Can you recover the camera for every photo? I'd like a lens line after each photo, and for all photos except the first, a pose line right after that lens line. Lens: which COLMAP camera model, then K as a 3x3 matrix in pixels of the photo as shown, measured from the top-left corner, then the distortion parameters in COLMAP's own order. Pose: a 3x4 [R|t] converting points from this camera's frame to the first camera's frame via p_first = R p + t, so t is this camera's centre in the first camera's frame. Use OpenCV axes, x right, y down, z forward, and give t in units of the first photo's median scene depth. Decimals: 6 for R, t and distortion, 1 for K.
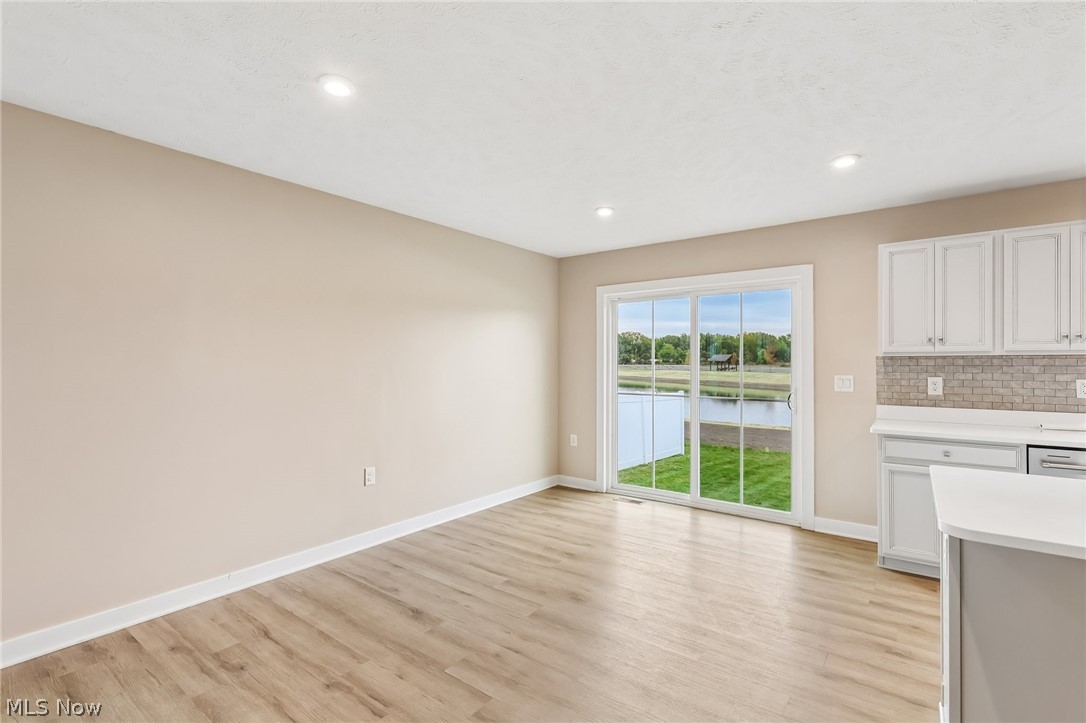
lens RADIAL K [[505.3, 0, 538.1], [0, 505.3, 360.1], [0, 0, 1]] dist [-0.000873, 0.000057]
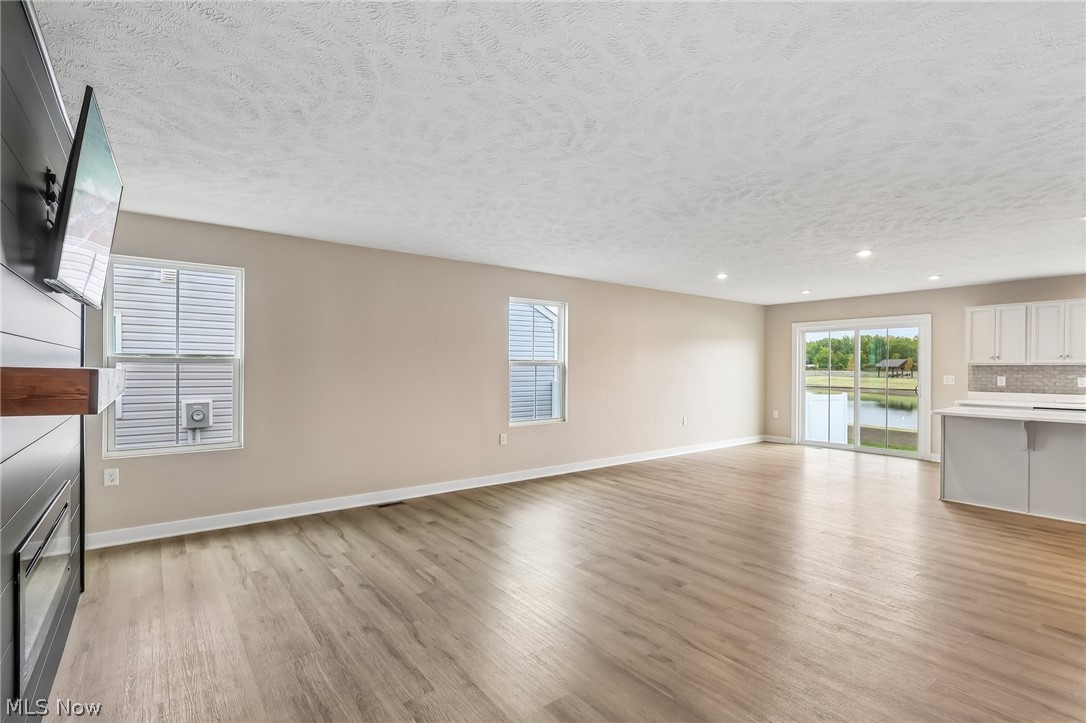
lens RADIAL K [[507.5, 0, 537.4], [0, 507.5, 367.1], [0, 0, 1]] dist [-0.000016, 0.000778]
pose [[0.965126, 0.003062, -0.261768, -0.387843], [-0.001953, 0.999988, 0.004496, -0.006049], [0.261779, -0.003828, 0.965120, -1.278742]]
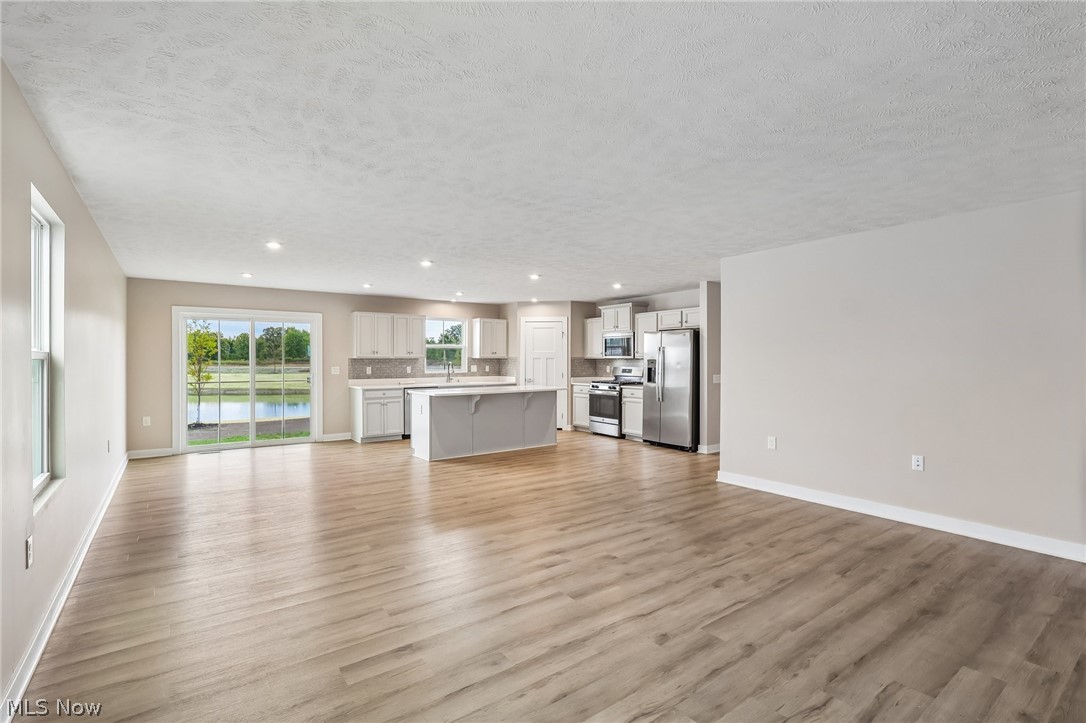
lens RADIAL K [[503.7, 0, 540.8], [0, 503.7, 362.9], [0, 0, 1]] dist [-0.001906, 0.000381]
pose [[0.281700, -0.005289, 0.959488, -1.345192], [-0.003572, 0.999972, 0.006561, -0.004605], [-0.959496, -0.005275, 0.281673, -0.503802]]
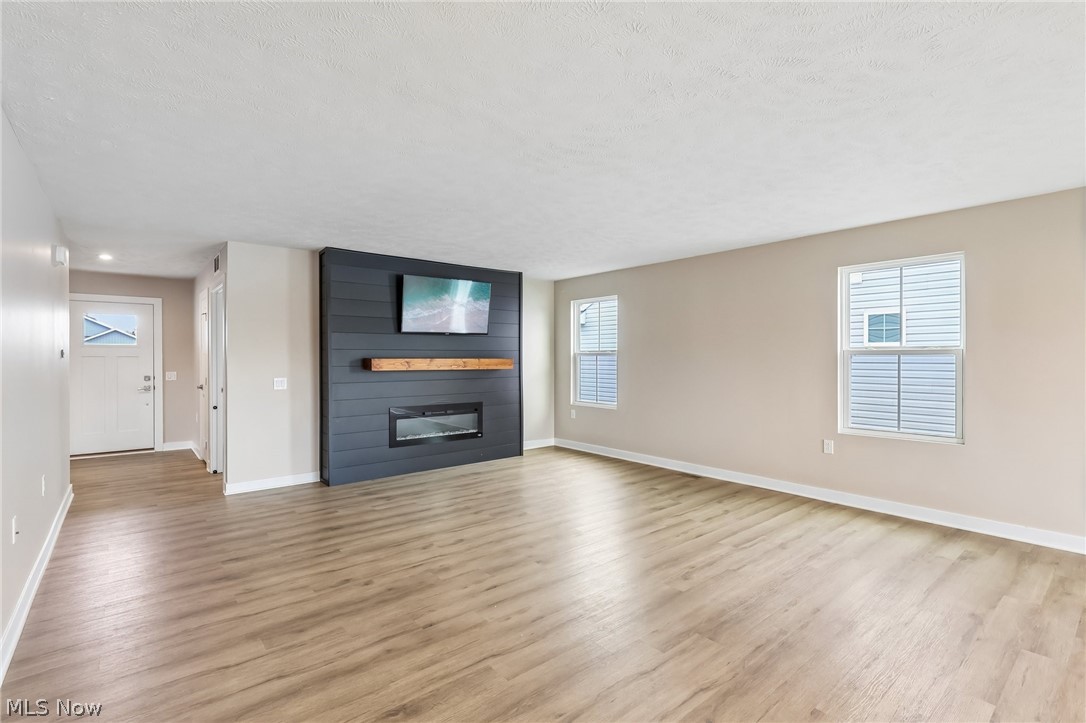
lens RADIAL K [[503.7, 0, 540.8], [0, 503.7, 362.9], [0, 0, 1]] dist [-0.001906, 0.000381]
pose [[-0.225180, 0.010139, -0.974264, 0.517291], [0.005699, 0.999942, 0.009089, 0.000716], [0.974301, -0.003505, -0.225225, -0.155622]]
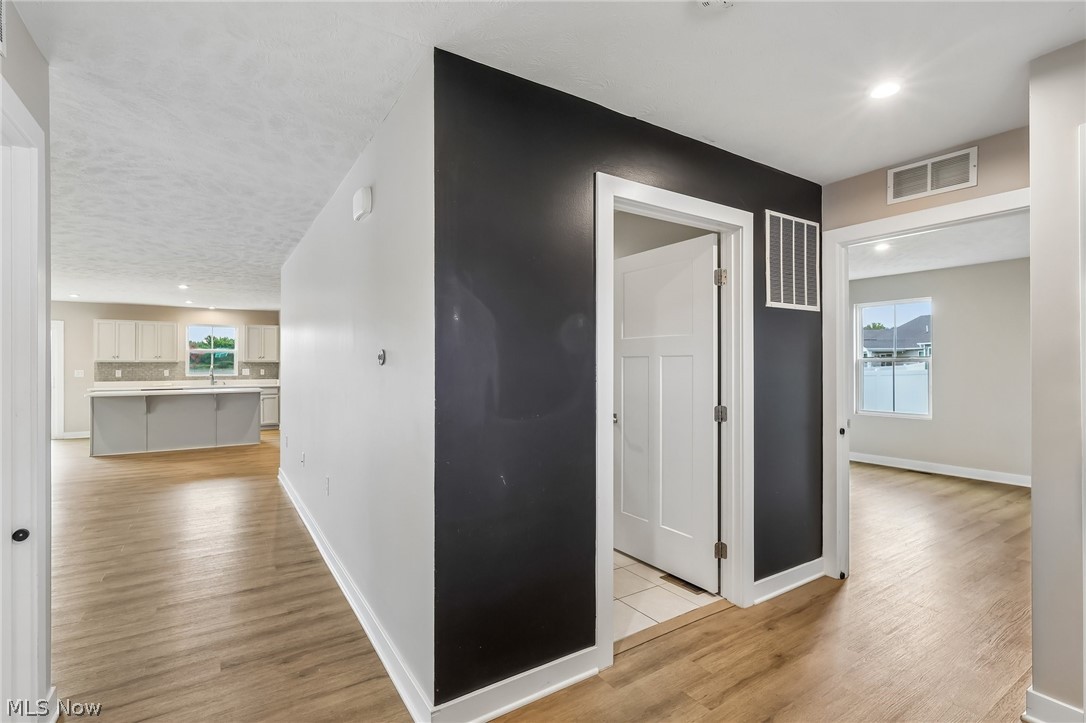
lens RADIAL K [[502.2, 0, 542.7], [0, 502.2, 364.4], [0, 0, 1]] dist [-0.003429, -0.000437]
pose [[0.331215, 0.000212, 0.943555, -0.973177], [-0.004656, 0.999988, 0.001410, -0.010938], [-0.943544, -0.004860, 0.331213, -1.999548]]
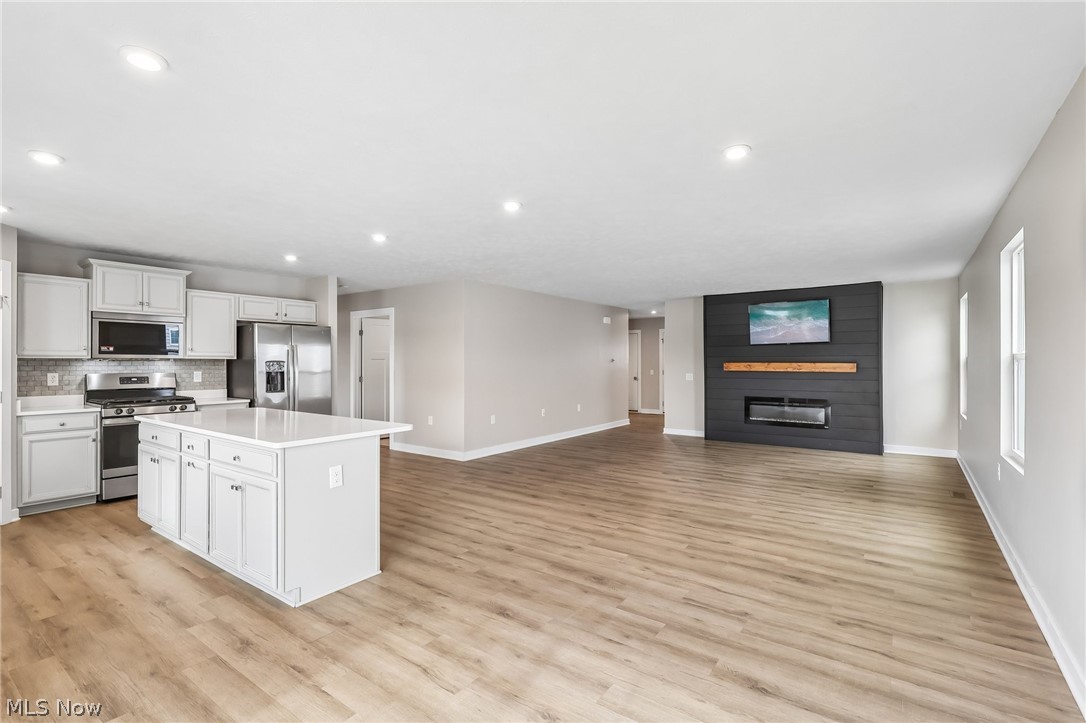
lens RADIAL K [[505.3, 0, 538.1], [0, 505.3, 360.1], [0, 0, 1]] dist [-0.000873, 0.000057]
pose [[-0.999777, 0.000502, -0.021106, 0.084093], [0.000672, 0.999967, -0.008054, 0.004863], [0.021101, -0.008067, -0.999745, 1.341855]]
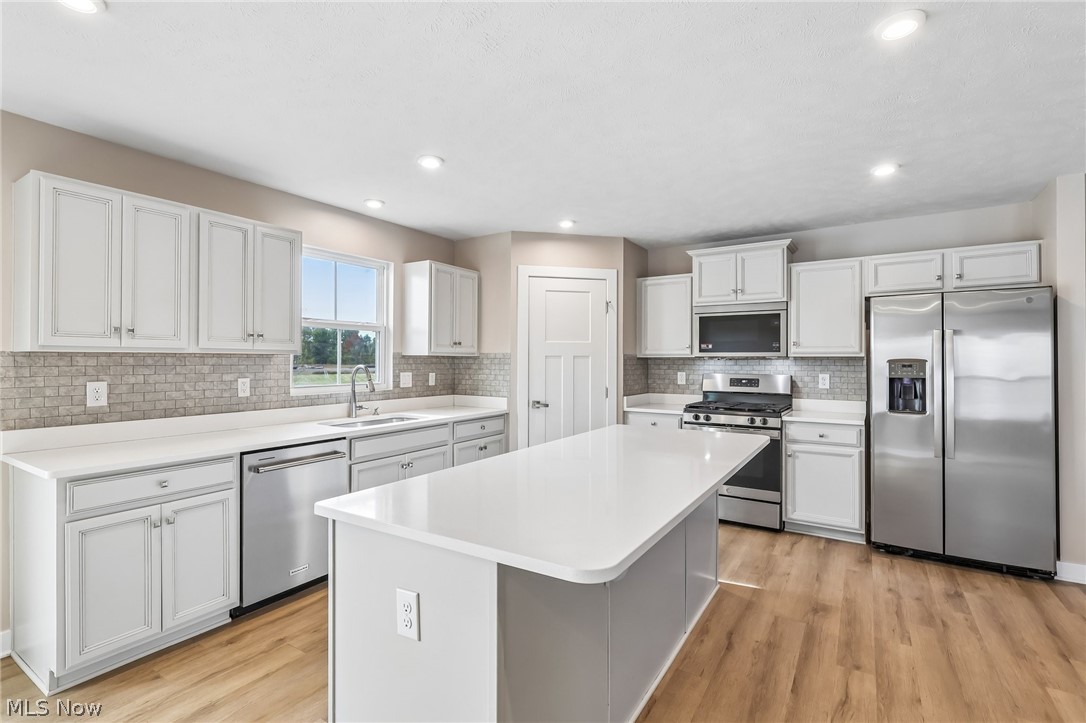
lens RADIAL K [[507.8, 0, 539.7], [0, 507.8, 357.1], [0, 0, 1]] dist [-0.000996, -0.000031]
pose [[-0.082731, 0.007976, 0.996540, 0.011176], [-0.005320, 0.999950, -0.008445, 0.001028], [-0.996558, -0.006000, -0.082685, 0.430360]]
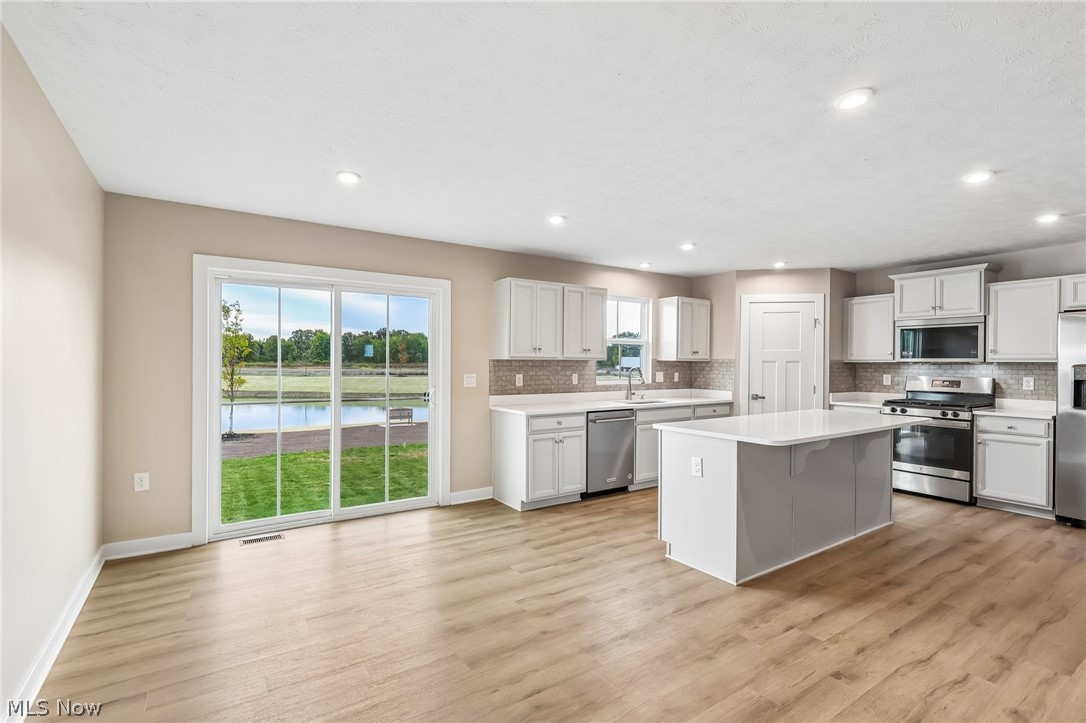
lens RADIAL K [[503.7, 0, 540.8], [0, 503.7, 362.9], [0, 0, 1]] dist [-0.001906, 0.000381]
pose [[0.323359, 0.003589, 0.946270, -0.574700], [-0.009514, 0.999955, -0.000541, 0.001781], [-0.946229, -0.008827, 0.323378, 0.469931]]
